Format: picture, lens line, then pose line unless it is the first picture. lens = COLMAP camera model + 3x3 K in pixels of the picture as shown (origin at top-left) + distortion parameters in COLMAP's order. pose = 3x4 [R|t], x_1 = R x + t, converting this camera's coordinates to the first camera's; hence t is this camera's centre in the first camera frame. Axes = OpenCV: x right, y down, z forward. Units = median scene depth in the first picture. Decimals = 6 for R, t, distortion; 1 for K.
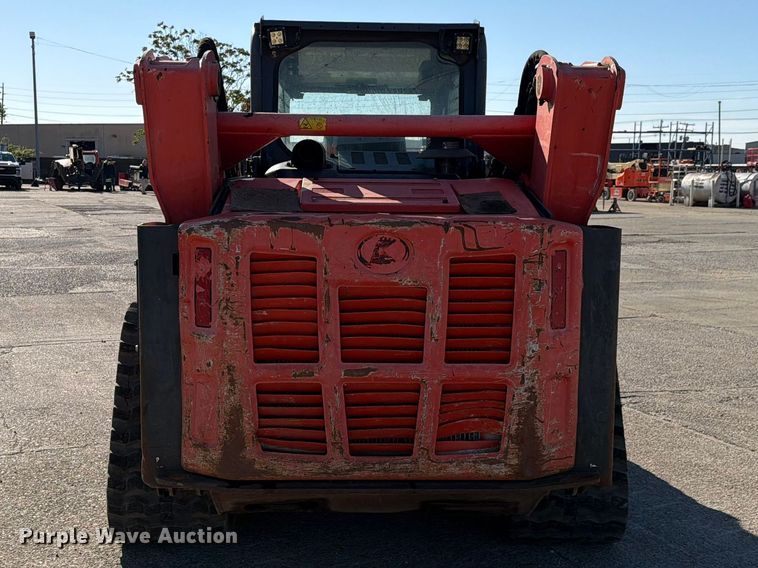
lens RADIAL K [[941.2, 0, 369.3], [0, 941.2, 300.3], [0, 0, 1]] dist [0.091070, 0.000000]
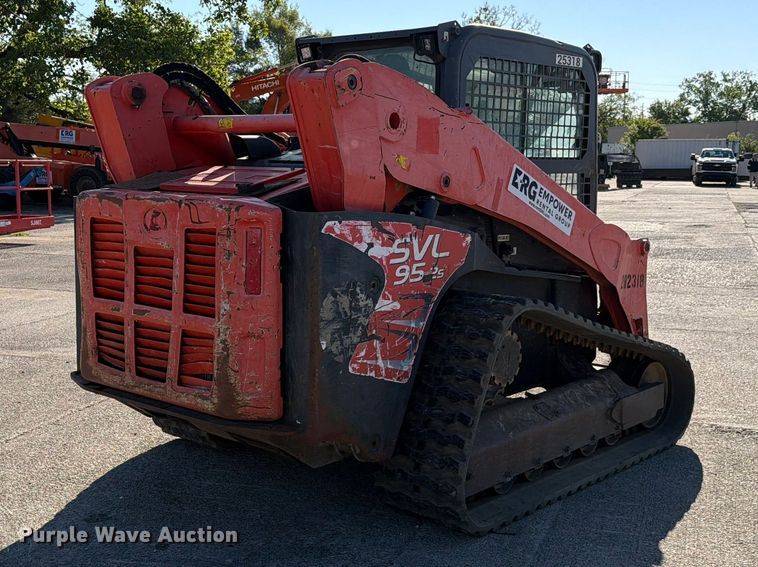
lens RADIAL K [[964.1, 0, 385.3], [0, 964.1, 260.3], [0, 0, 1]] dist [0.090615, 0.000000]
pose [[0.727413, 0.069940, -0.682626, 1.147593], [-0.097456, 0.995238, -0.001881, -0.025790], [0.679244, 0.067894, 0.730766, 0.237561]]
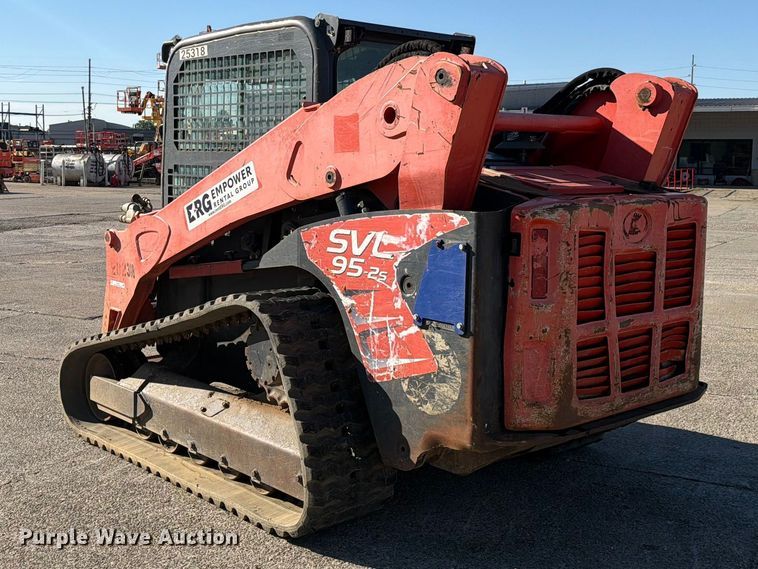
lens RADIAL K [[914.0, 0, 373.9], [0, 914.0, 259.7], [0, 0, 1]] dist [0.077645, 0.000000]
pose [[0.780759, -0.070485, 0.620844, -1.003016], [0.081893, 0.996589, 0.010157, -0.045482], [-0.619443, 0.042912, 0.783868, 0.255988]]
